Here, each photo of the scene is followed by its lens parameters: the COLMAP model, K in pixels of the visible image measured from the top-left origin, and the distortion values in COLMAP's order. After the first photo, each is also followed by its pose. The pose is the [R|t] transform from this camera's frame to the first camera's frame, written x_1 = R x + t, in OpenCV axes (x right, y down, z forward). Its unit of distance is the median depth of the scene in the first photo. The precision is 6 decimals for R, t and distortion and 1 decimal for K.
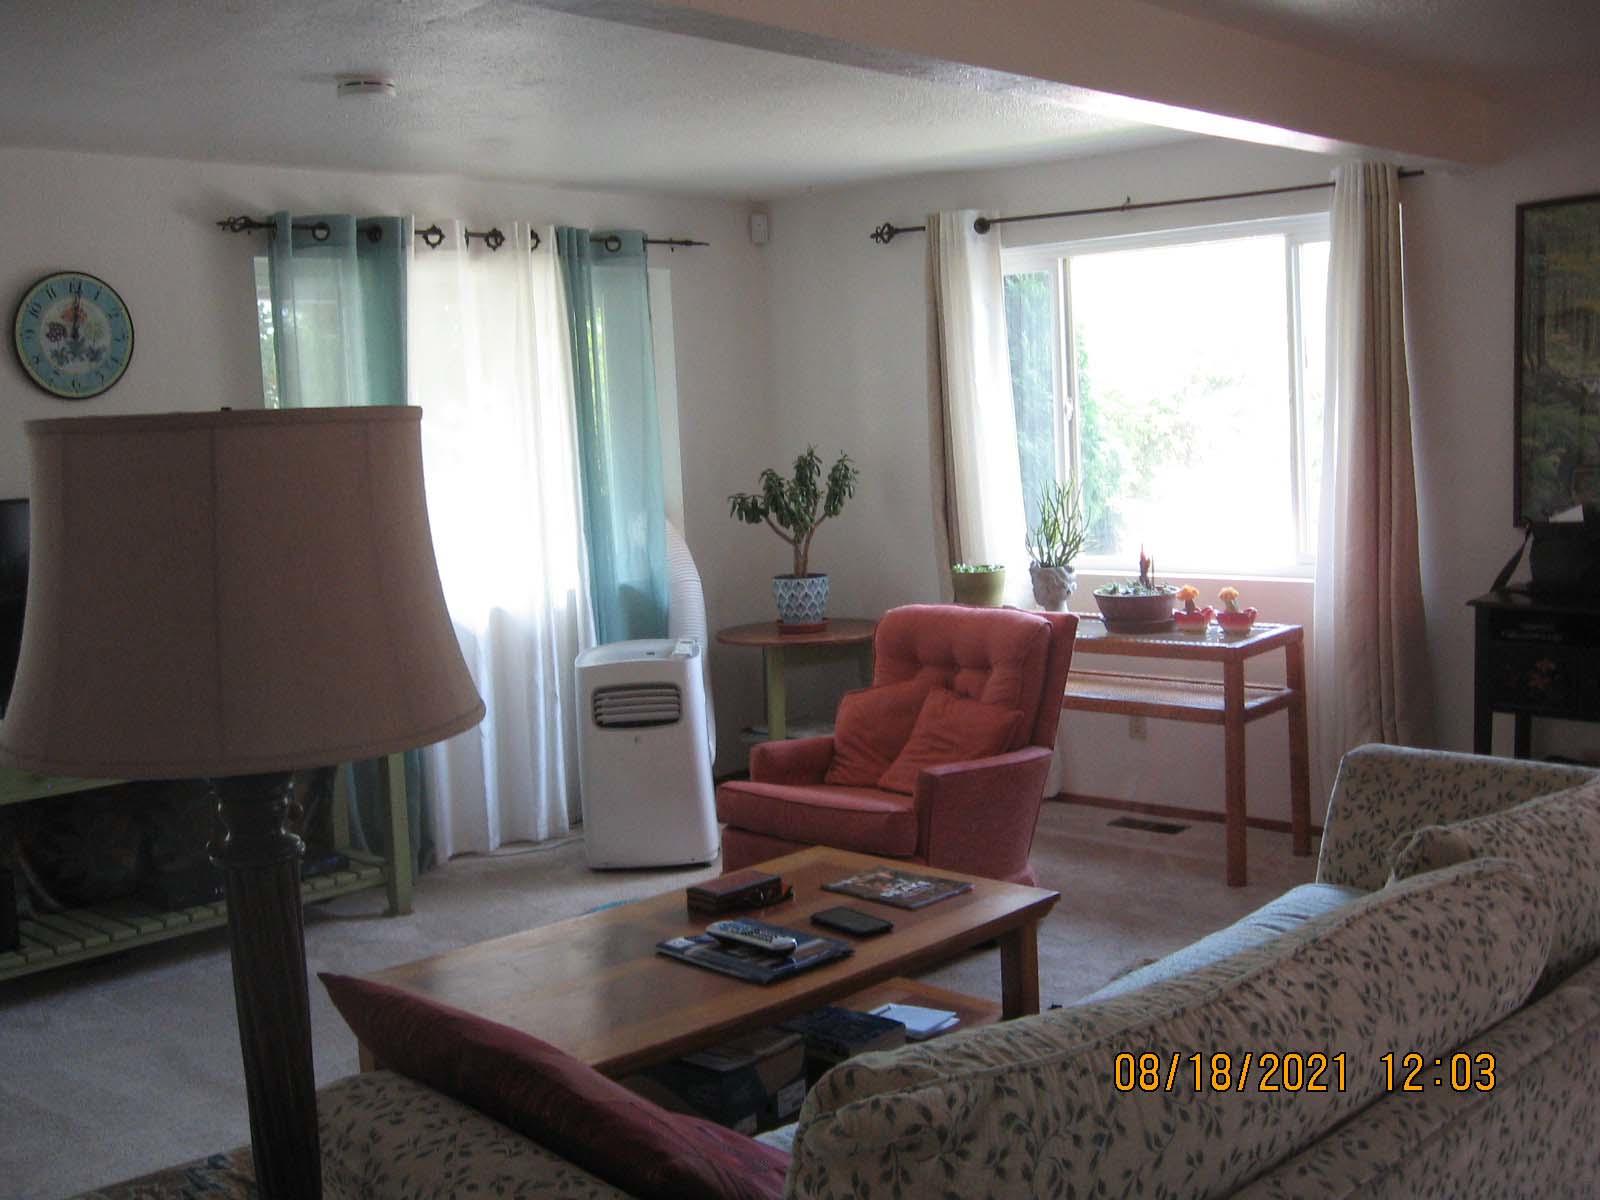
lens RADIAL K [[1657.8, 0, 800.0], [0, 1657.8, 600.0], [0, 0, 1]] dist [-0.137162, 0.069219]
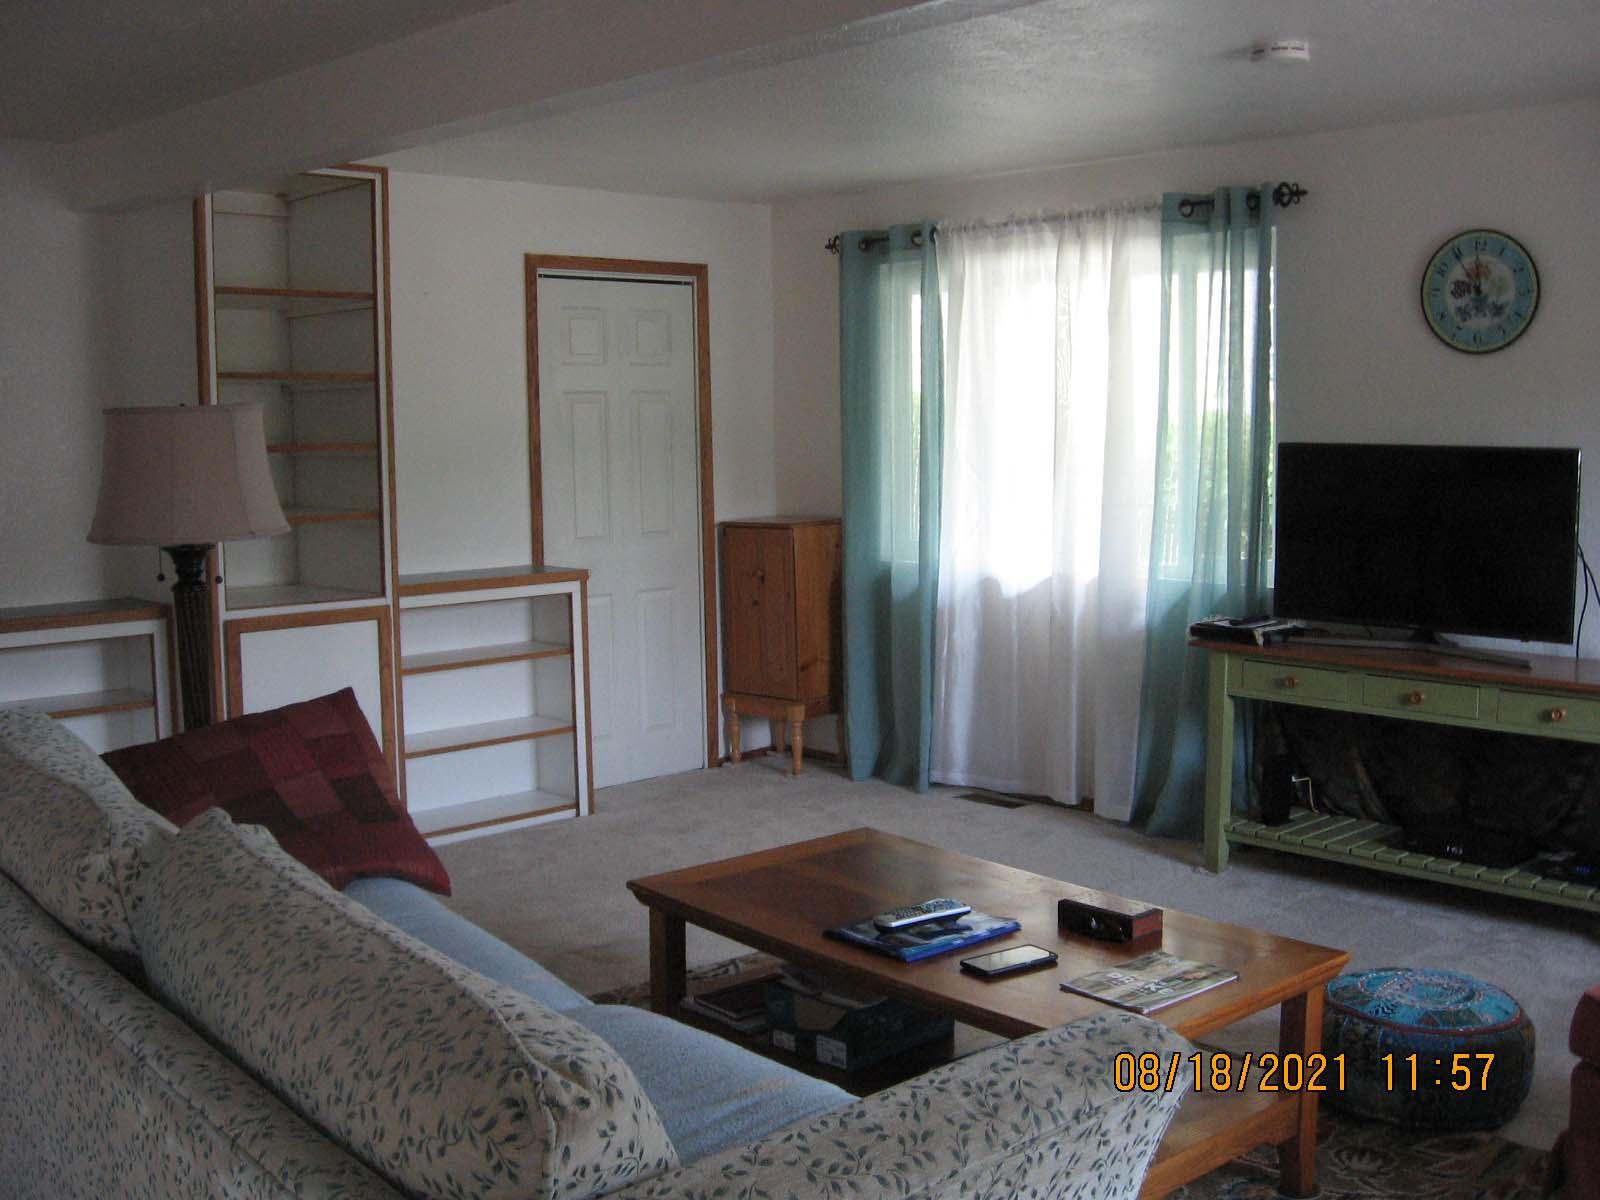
lens RADIAL K [[1657.8, 0, 800.0], [0, 1657.8, 600.0], [0, 0, 1]] dist [-0.137162, 0.069219]
pose [[-0.062395, 0.149211, -0.986835, 0.630874], [-0.095079, 0.983376, 0.154700, -0.088480], [0.993512, 0.103480, -0.047171, 0.636803]]
